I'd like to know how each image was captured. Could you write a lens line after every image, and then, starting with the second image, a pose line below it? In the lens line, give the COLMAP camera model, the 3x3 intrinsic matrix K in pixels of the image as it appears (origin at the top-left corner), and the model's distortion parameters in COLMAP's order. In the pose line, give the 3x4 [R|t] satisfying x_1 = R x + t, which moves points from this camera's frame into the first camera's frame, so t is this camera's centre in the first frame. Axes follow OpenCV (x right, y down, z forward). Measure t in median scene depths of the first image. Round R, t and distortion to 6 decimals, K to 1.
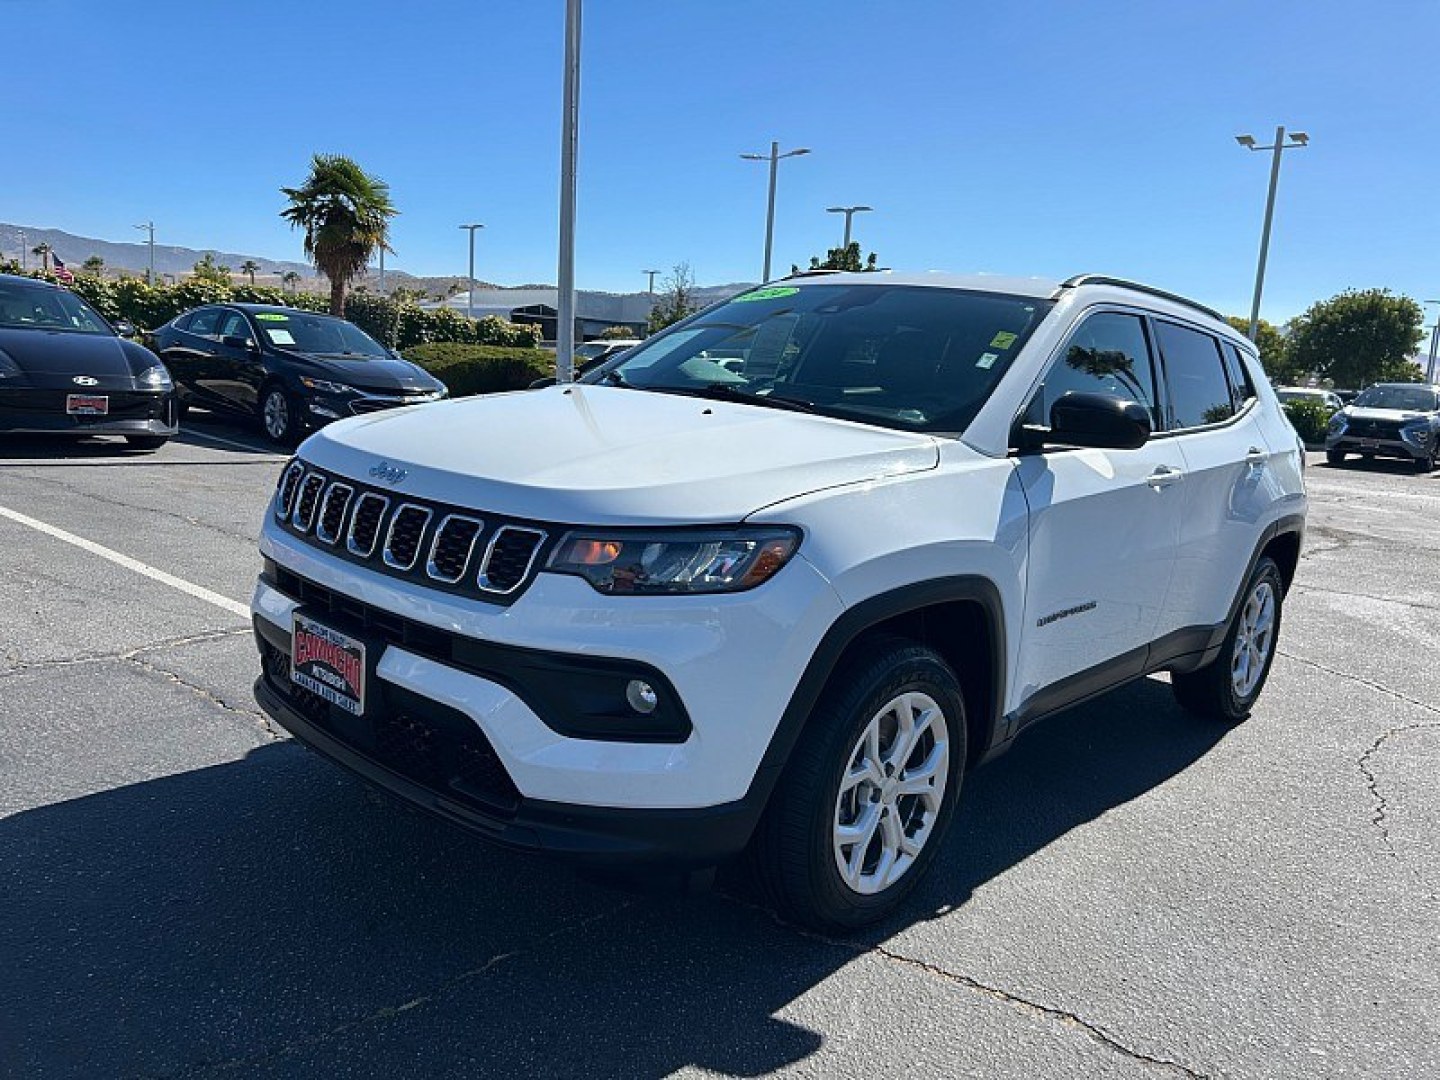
lens RADIAL K [[1100.4, 0, 713.3], [0, 1100.4, 534.3], [0, 0, 1]] dist [0.033705, -0.037536]
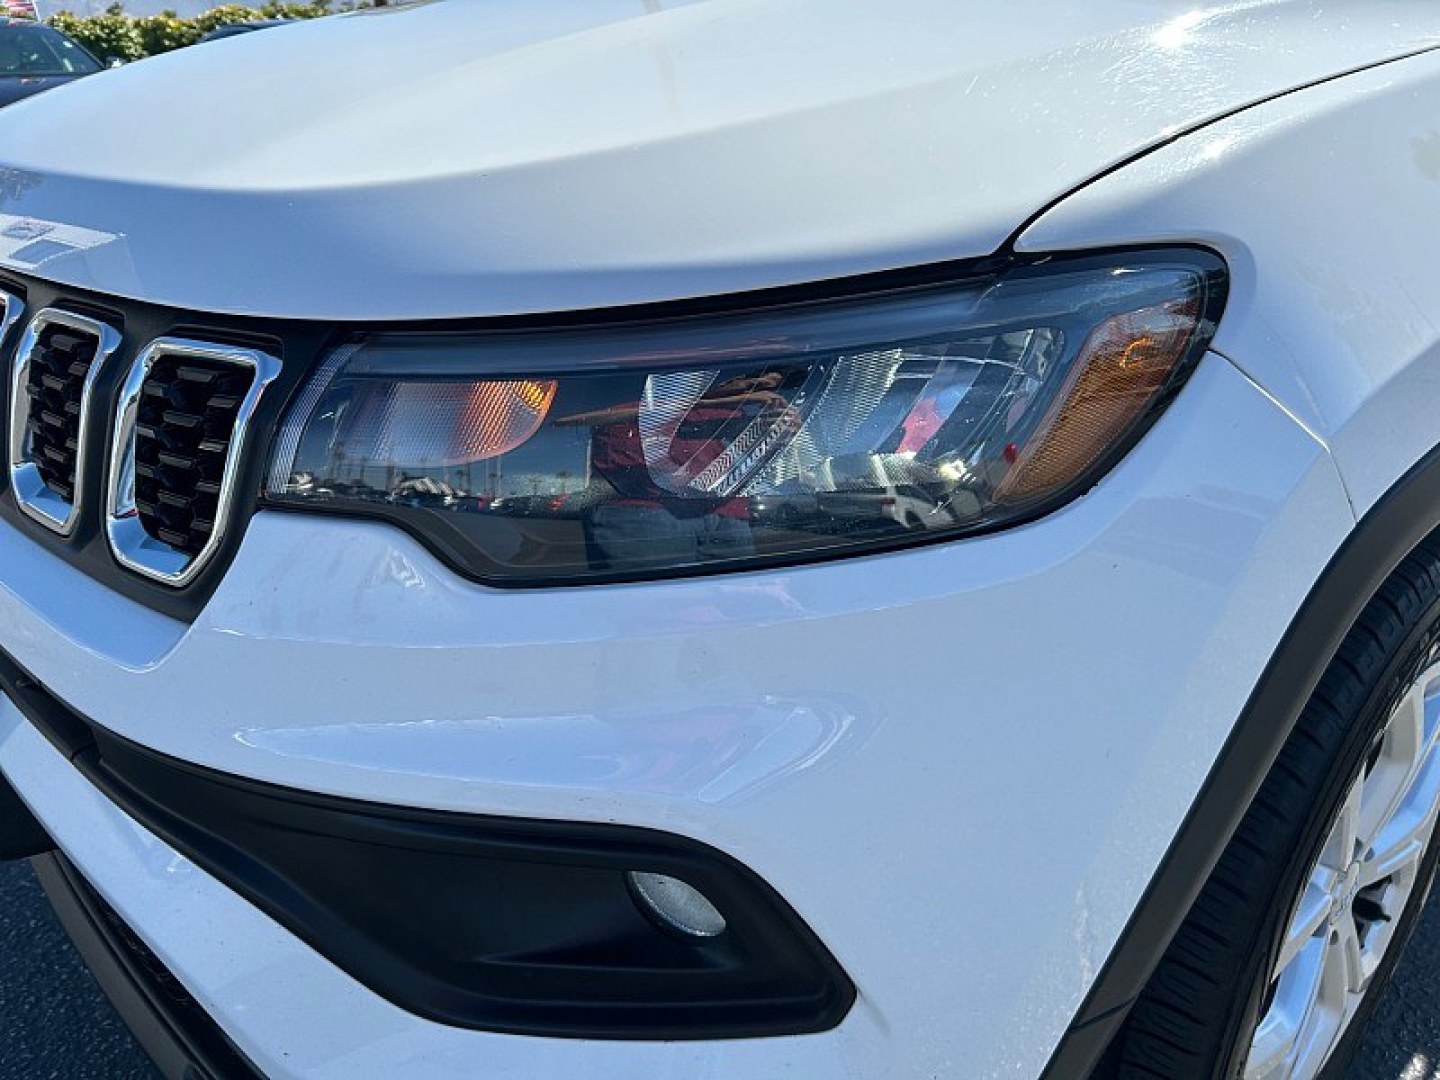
lens RADIAL K [[1100.4, 0, 713.3], [0, 1100.4, 534.3], [0, 0, 1]] dist [0.033705, -0.037536]
pose [[0.989718, -0.059627, -0.130015, -0.010988], [0.089371, 0.967485, 0.236614, -0.014395], [0.111679, -0.245801, 0.962865, 0.735811]]
